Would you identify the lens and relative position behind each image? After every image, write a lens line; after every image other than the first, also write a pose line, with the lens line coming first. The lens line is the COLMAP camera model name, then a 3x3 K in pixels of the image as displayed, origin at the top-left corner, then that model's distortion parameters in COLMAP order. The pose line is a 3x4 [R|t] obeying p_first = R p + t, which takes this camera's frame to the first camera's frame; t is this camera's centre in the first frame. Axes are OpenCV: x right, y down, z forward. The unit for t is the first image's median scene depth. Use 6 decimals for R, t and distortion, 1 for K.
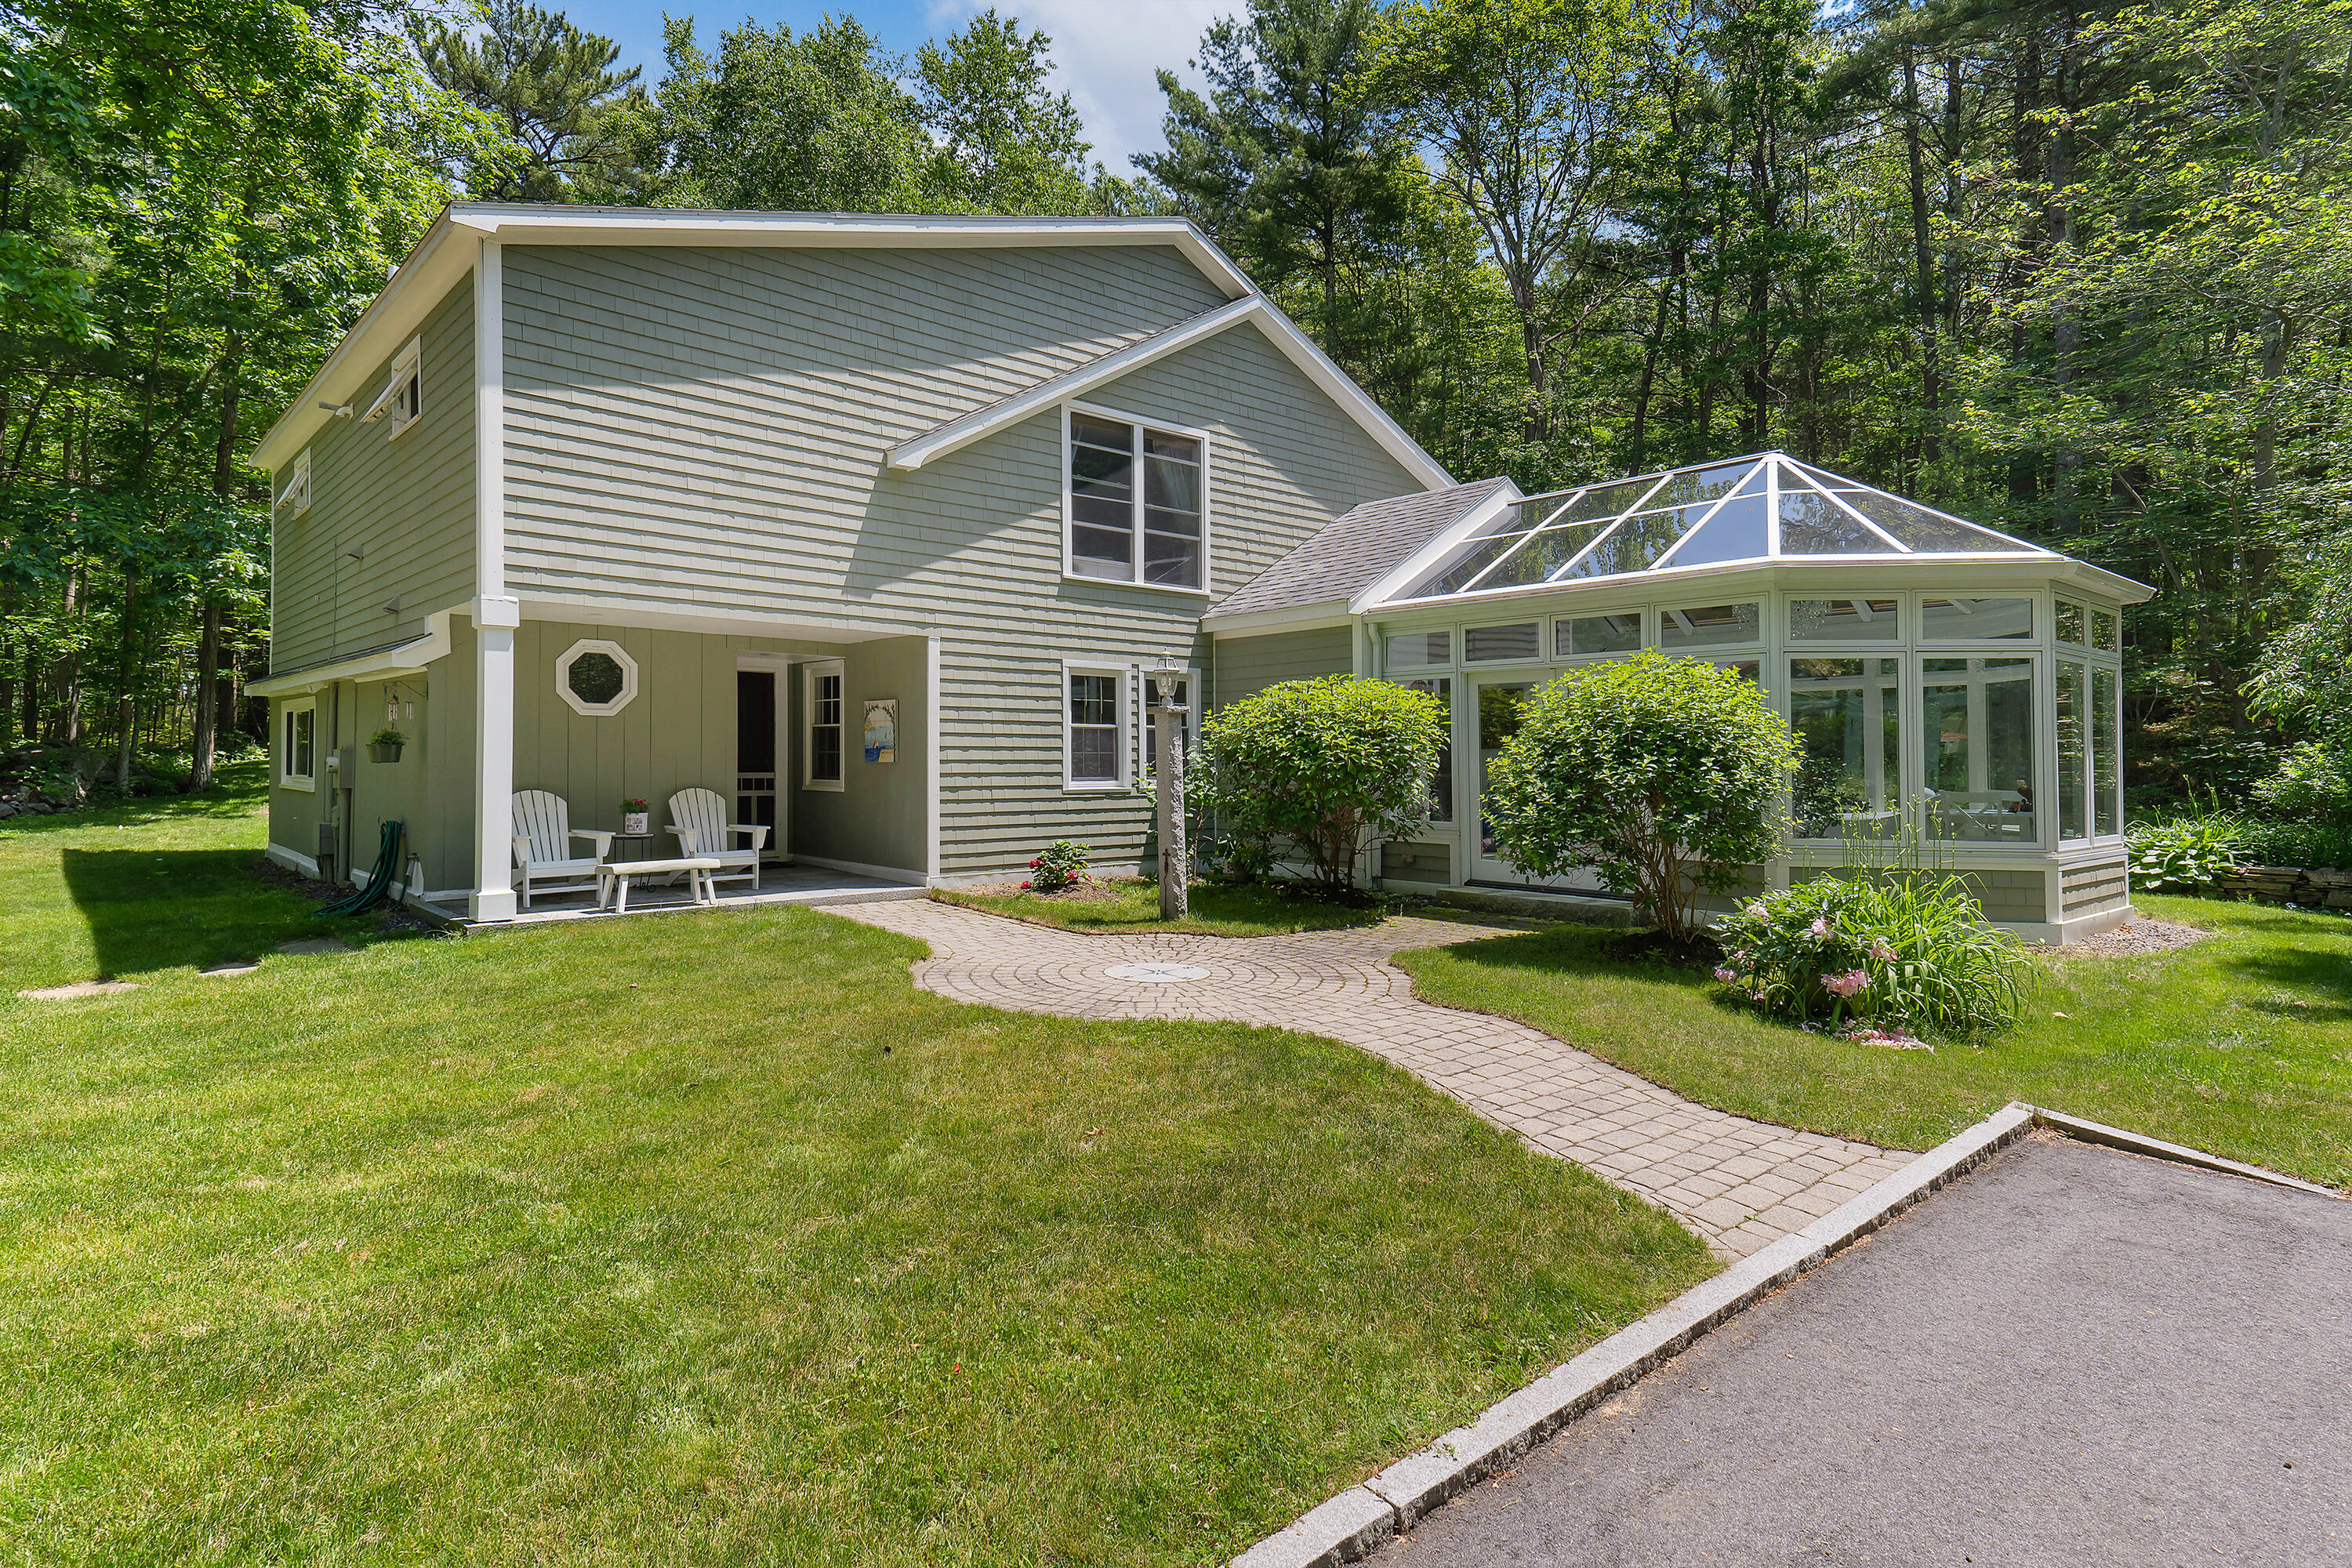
lens RADIAL K [[1174.1, 0, 1234.0], [0, 1174.1, 788.0], [0, 0, 1]] dist [0.042706, -0.000517]
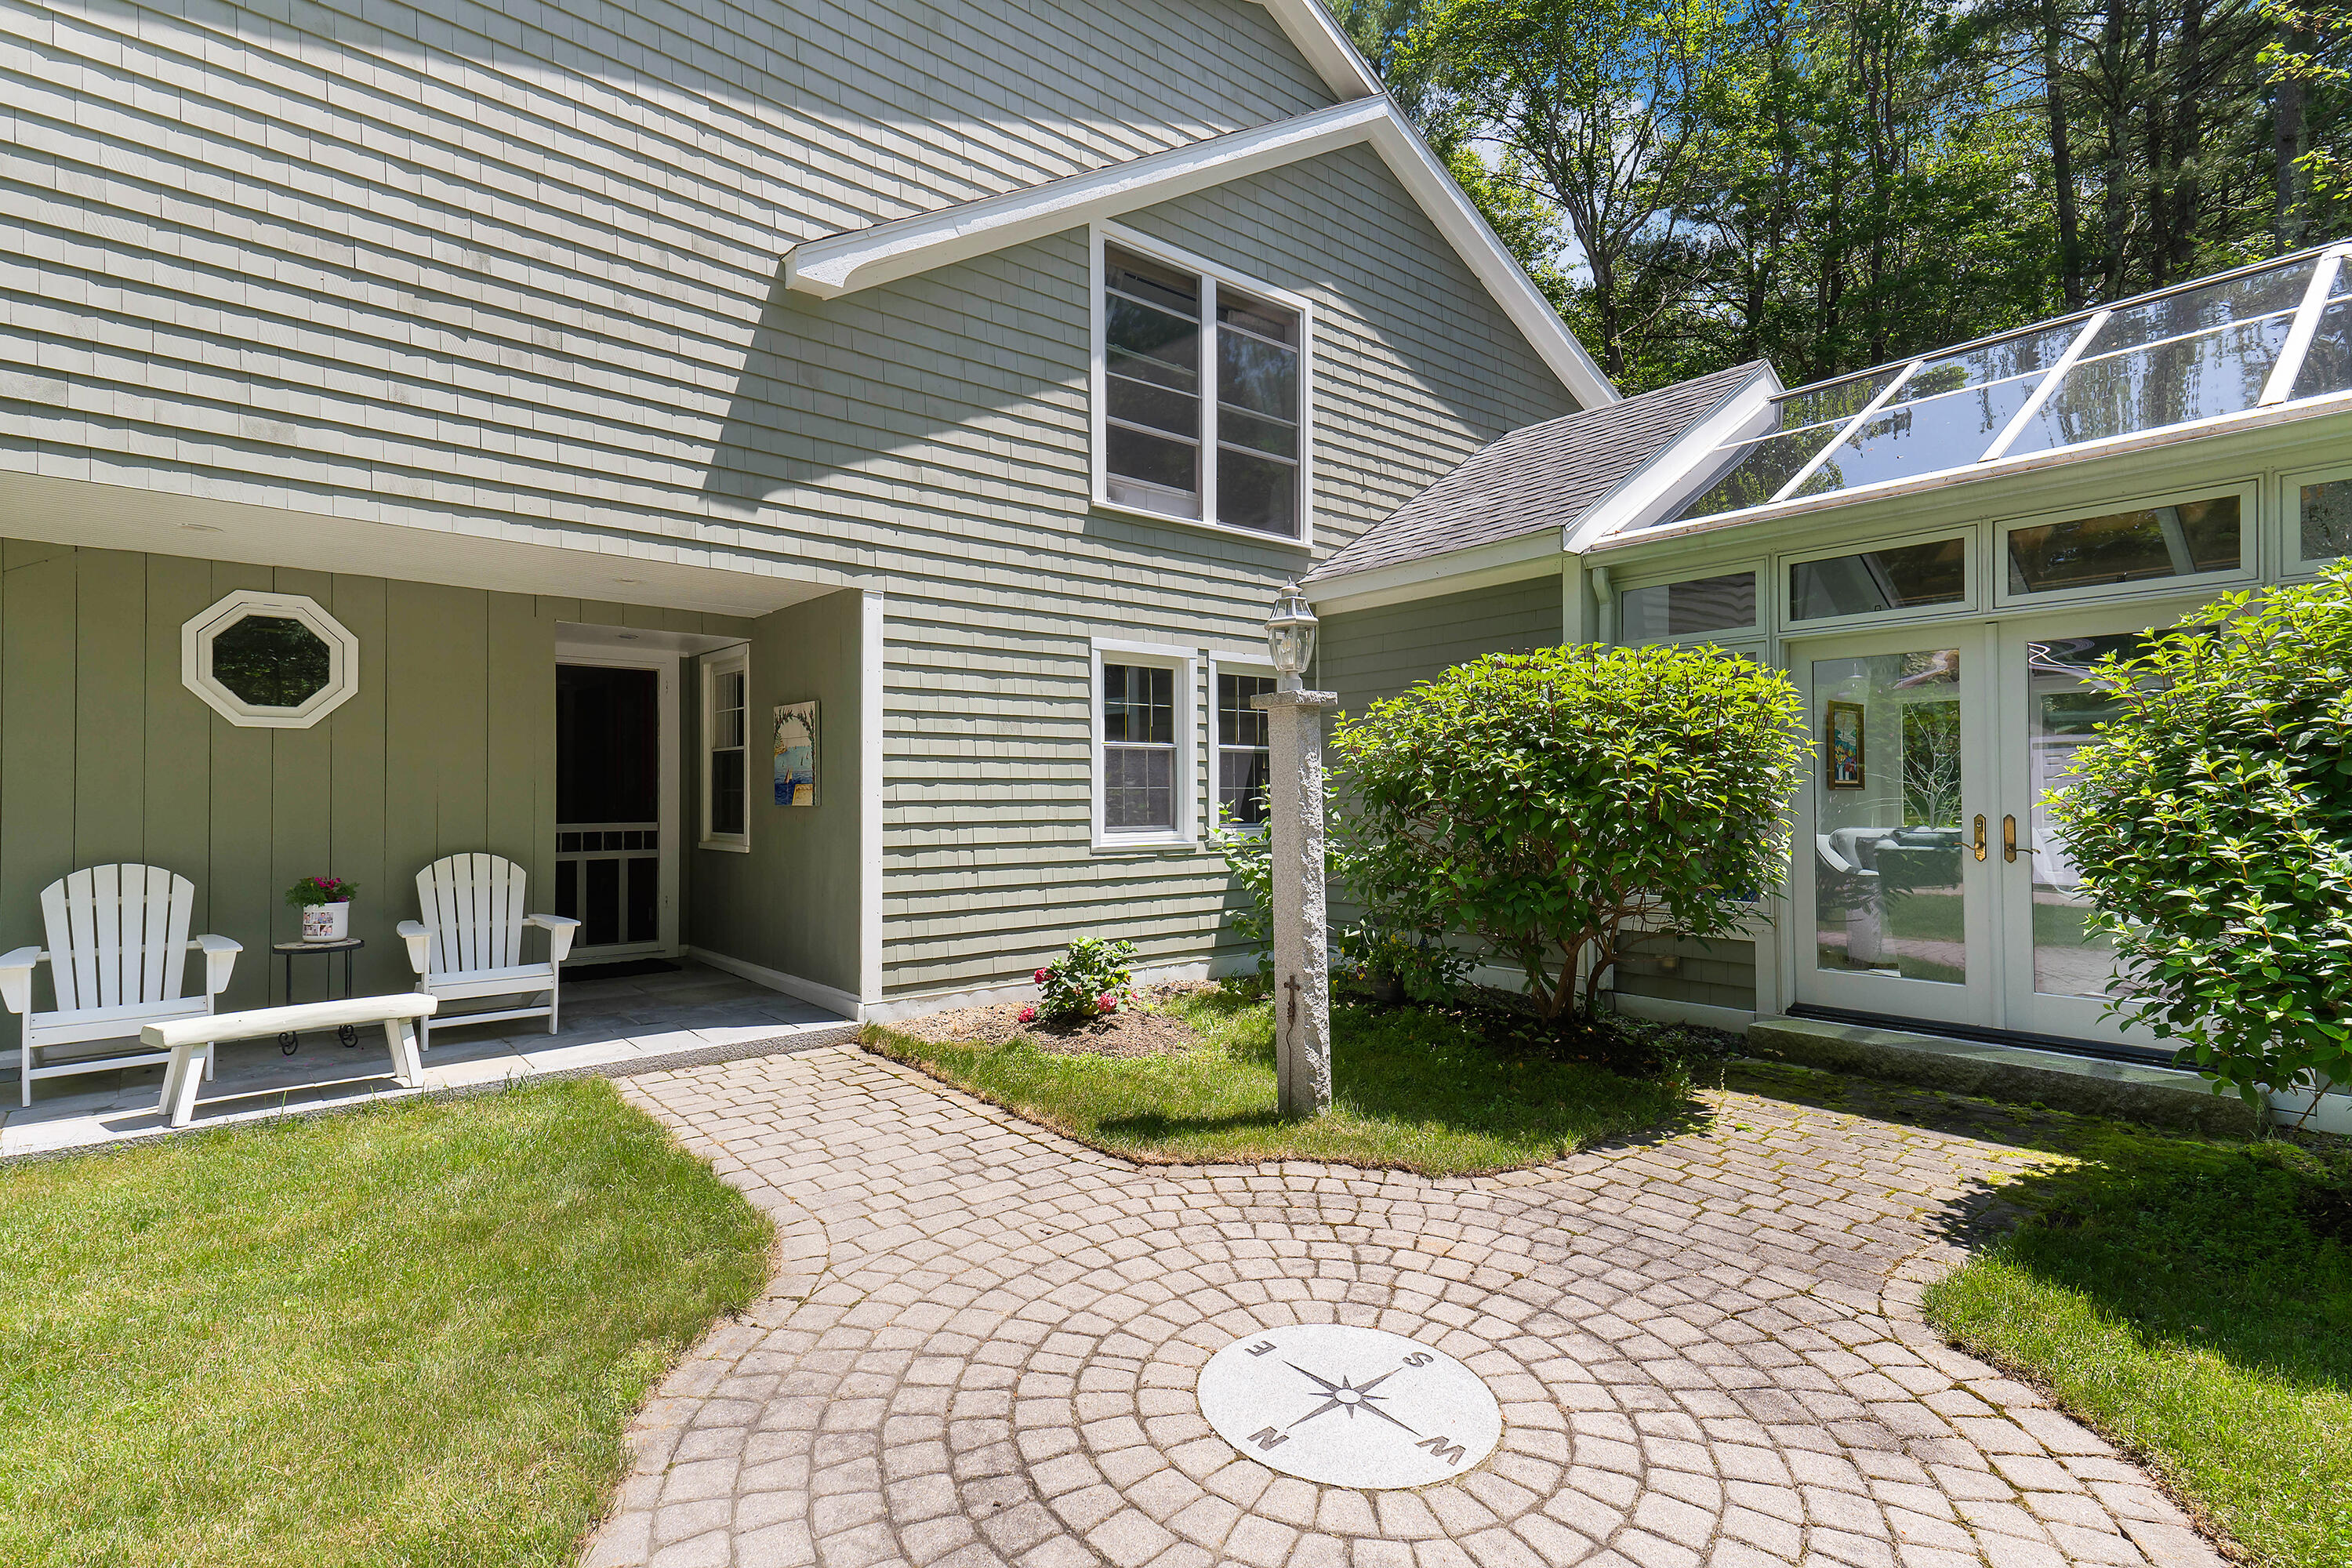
lens RADIAL K [[1122.4, 0, 1187.8], [0, 1122.4, 750.2], [0, 0, 1]] dist [0.052664, 0.000171]
pose [[0.998376, -0.009192, -0.056219, -0.062863], [0.005434, 0.997762, -0.066646, -0.010151], [0.056706, 0.066232, 0.996192, 0.421656]]
